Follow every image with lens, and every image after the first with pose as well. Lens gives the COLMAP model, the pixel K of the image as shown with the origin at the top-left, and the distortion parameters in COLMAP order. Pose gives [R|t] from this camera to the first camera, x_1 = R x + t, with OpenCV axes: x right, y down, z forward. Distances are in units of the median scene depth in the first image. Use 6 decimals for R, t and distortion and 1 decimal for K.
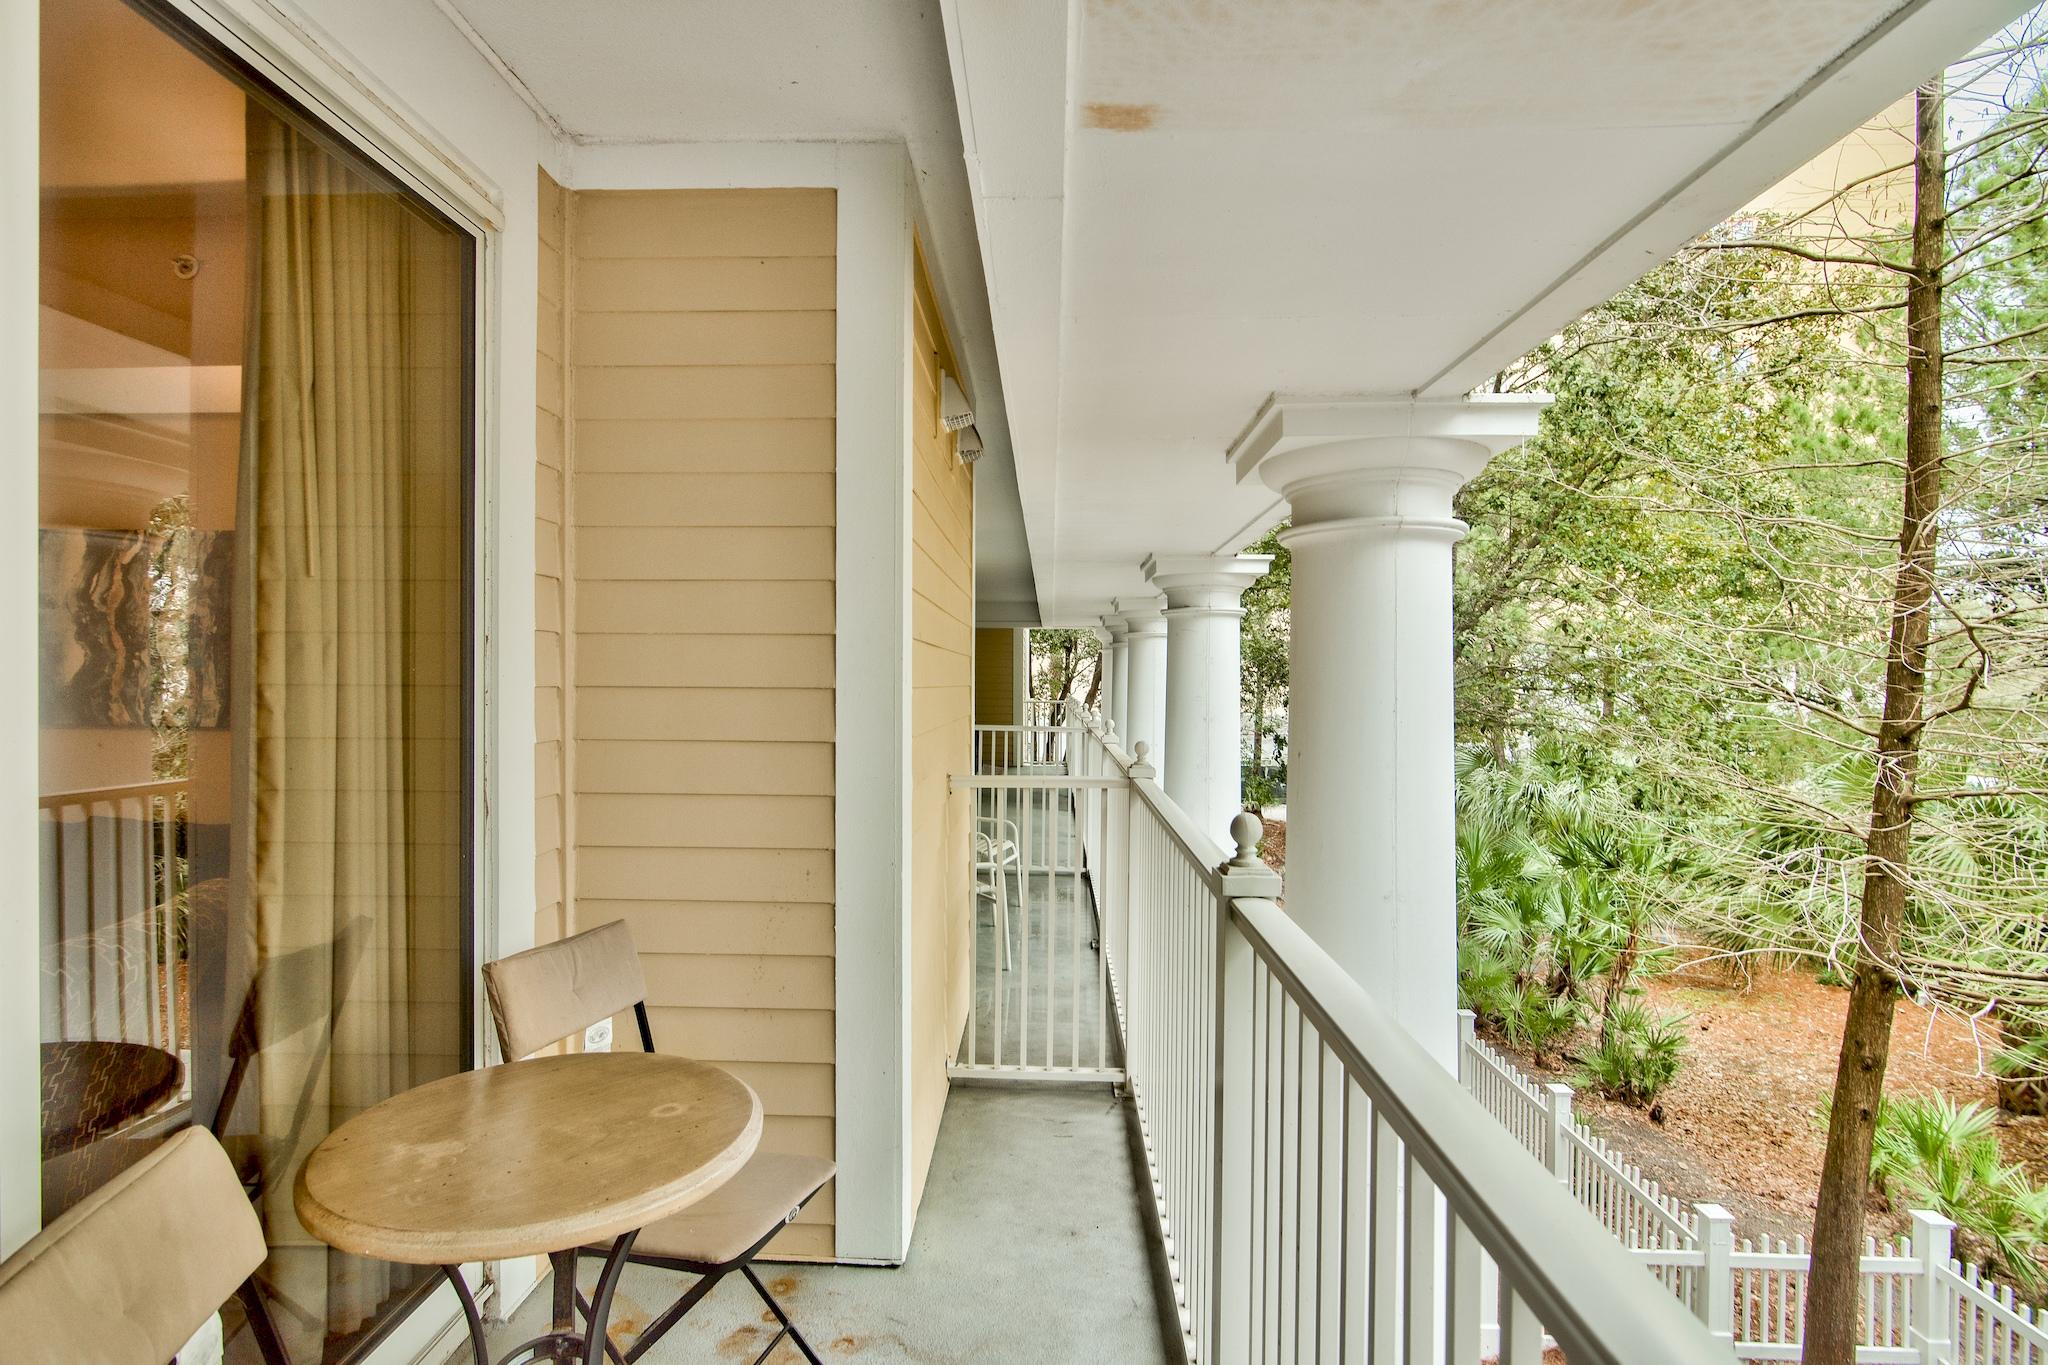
lens RADIAL K [[1004.6, 0, 1012.3], [0, 1004.6, 687.1], [0, 0, 1]] dist [0.000432, -0.000133]
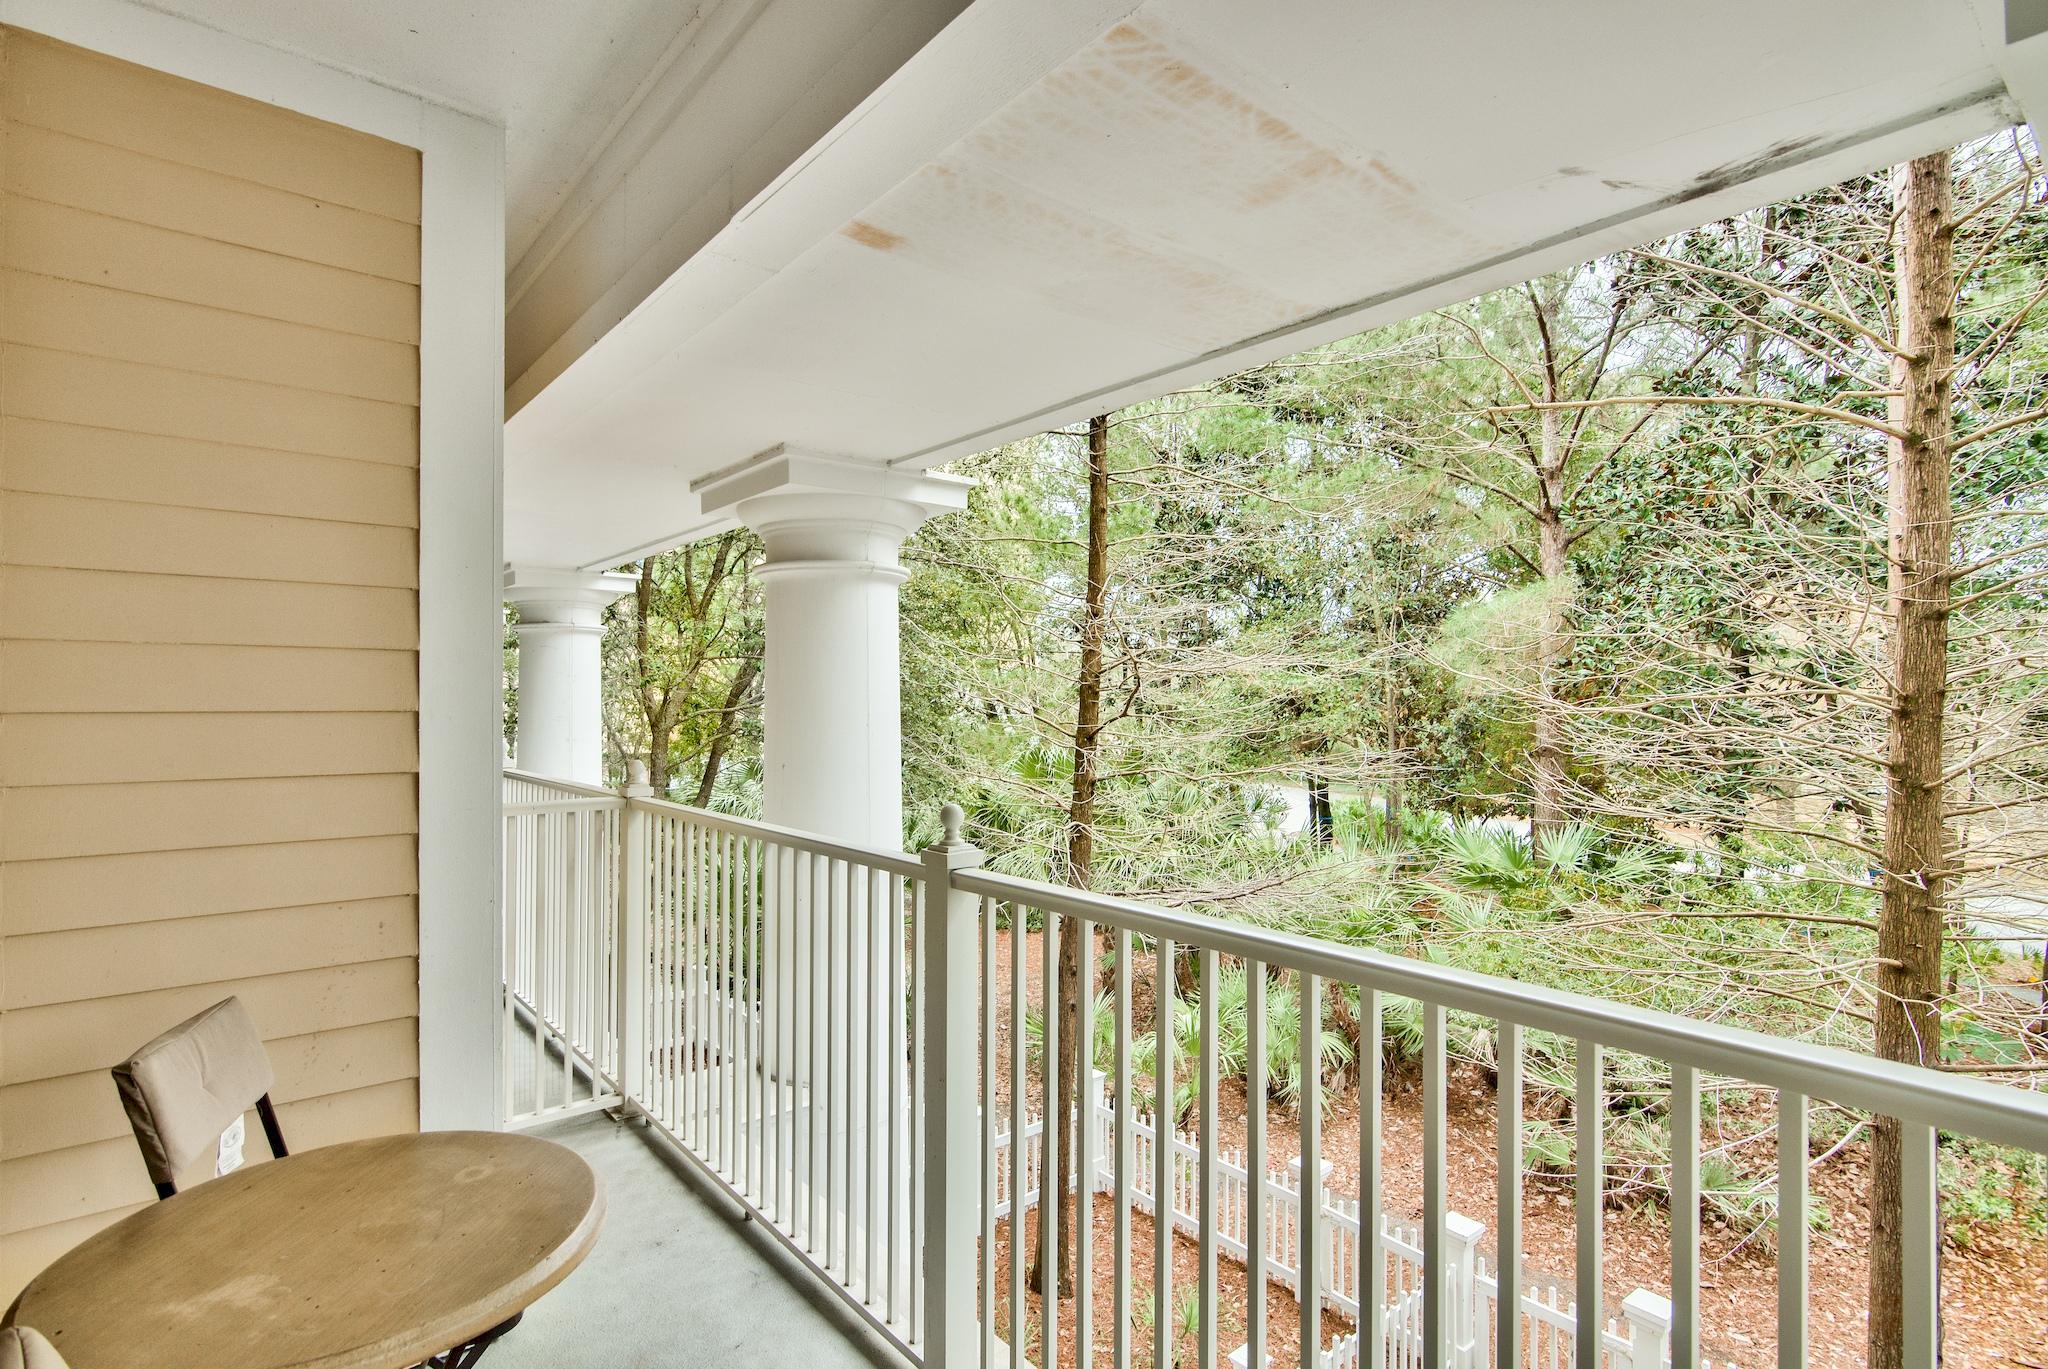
lens RADIAL K [[1004.6, 0, 1012.3], [0, 1004.6, 689.1], [0, 0, 1]] dist [0.000432, -0.000133]
pose [[0.751729, 0.002356, 0.659468, -0.276627], [0.007944, 0.999889, -0.012627, -0.001943], [-0.659424, 0.014731, 0.751627, -0.007522]]
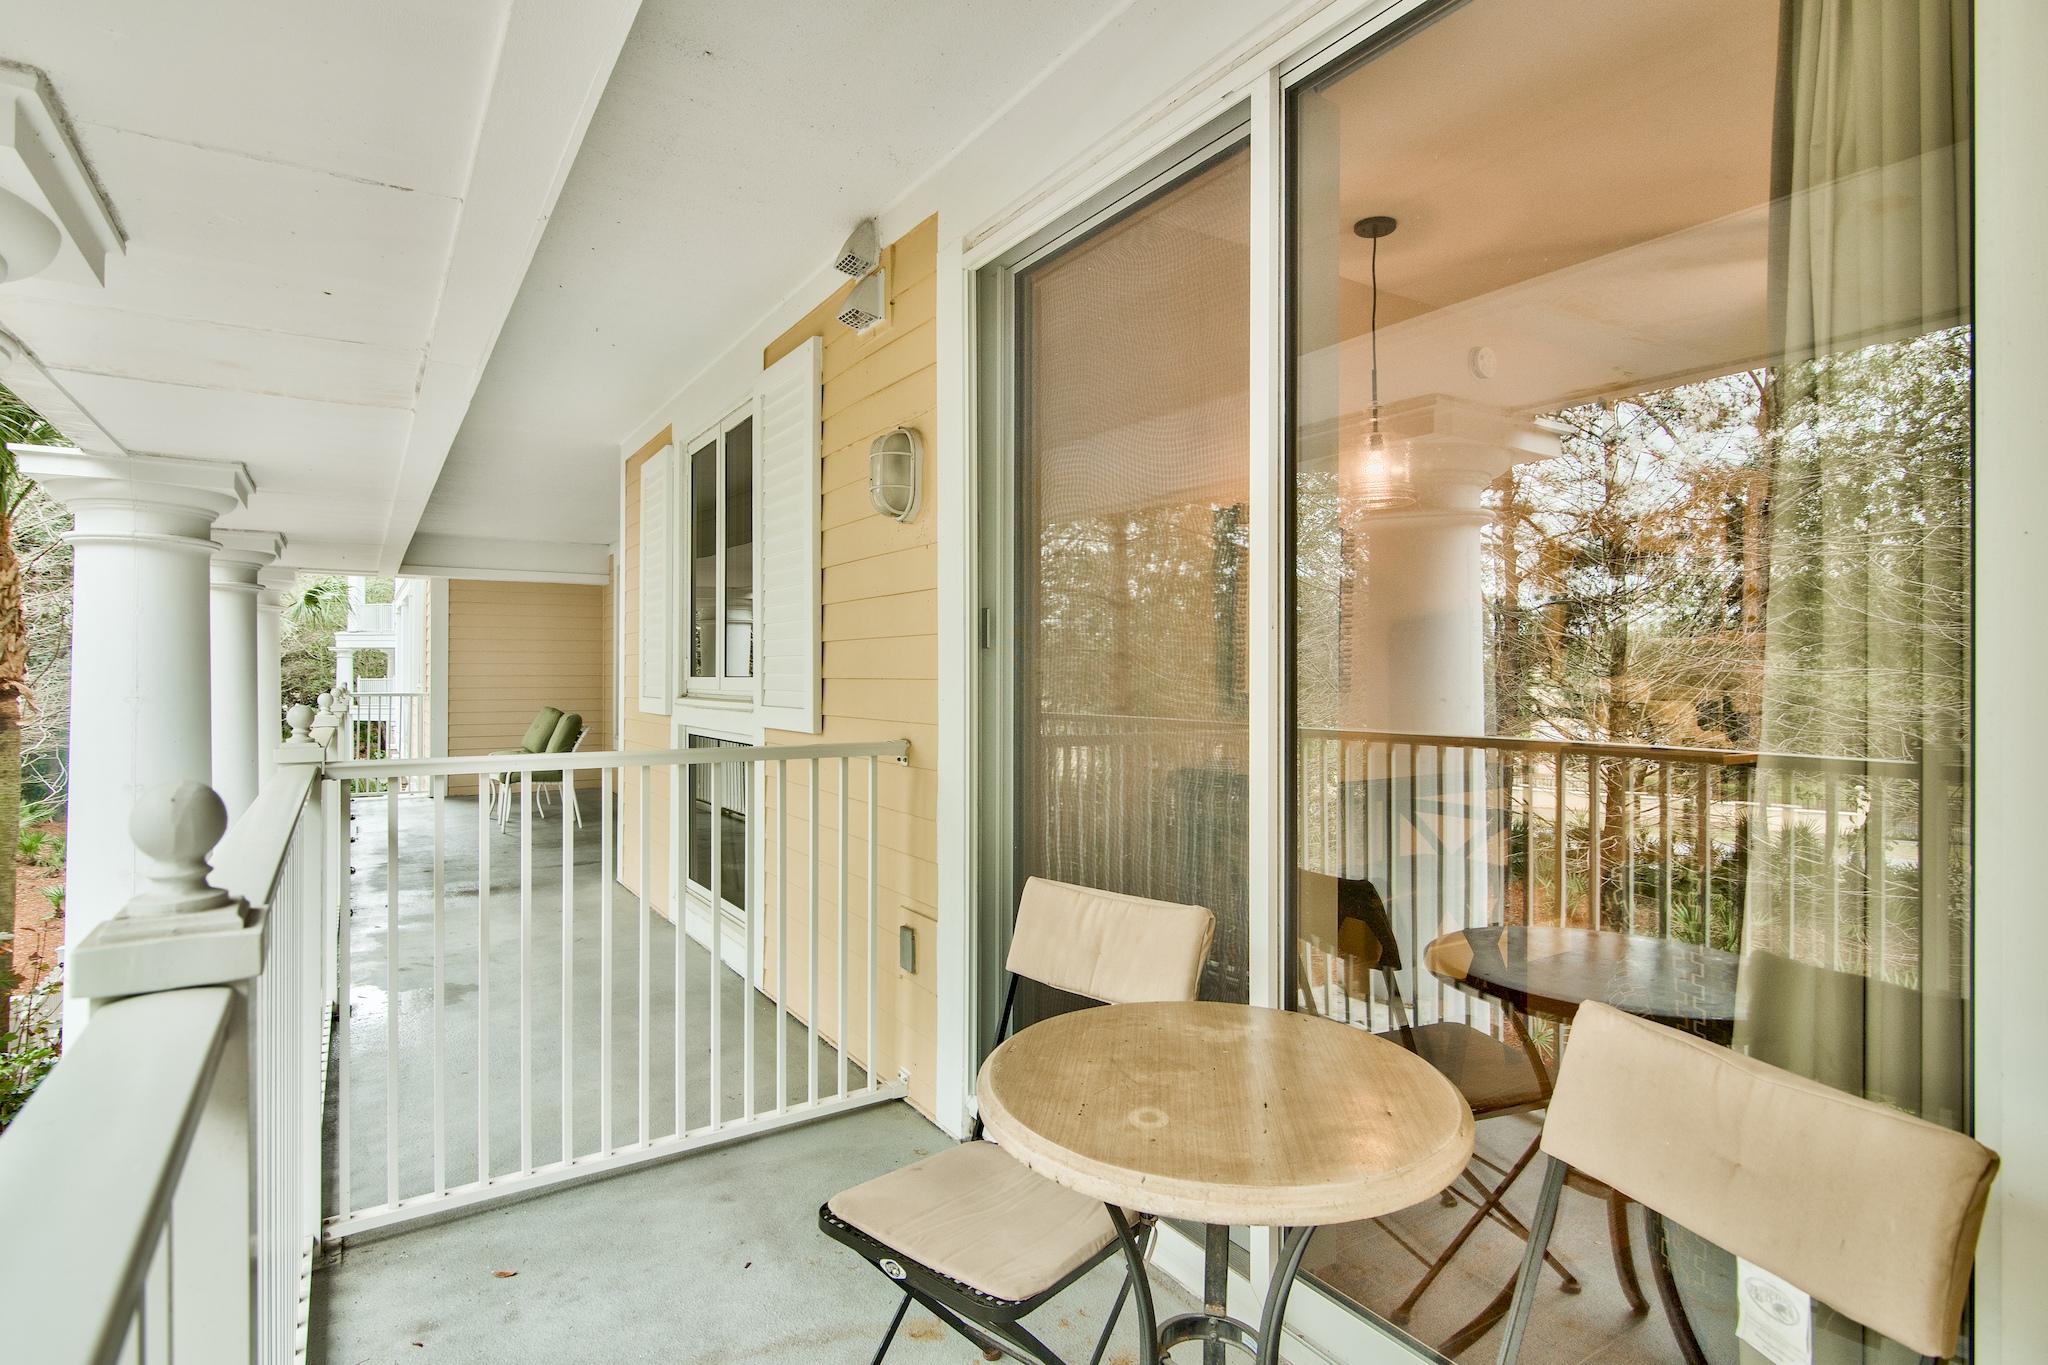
lens RADIAL K [[1043.3, 0, 1014.4], [0, 1043.3, 672.4], [0, 0, 1]] dist [-0.001506, -0.000725]
pose [[-0.820126, -0.003715, -0.572171, 0.099192], [-0.006666, 0.999973, 0.003062, 0.039215], [0.572144, 0.006326, -0.820129, 0.771611]]
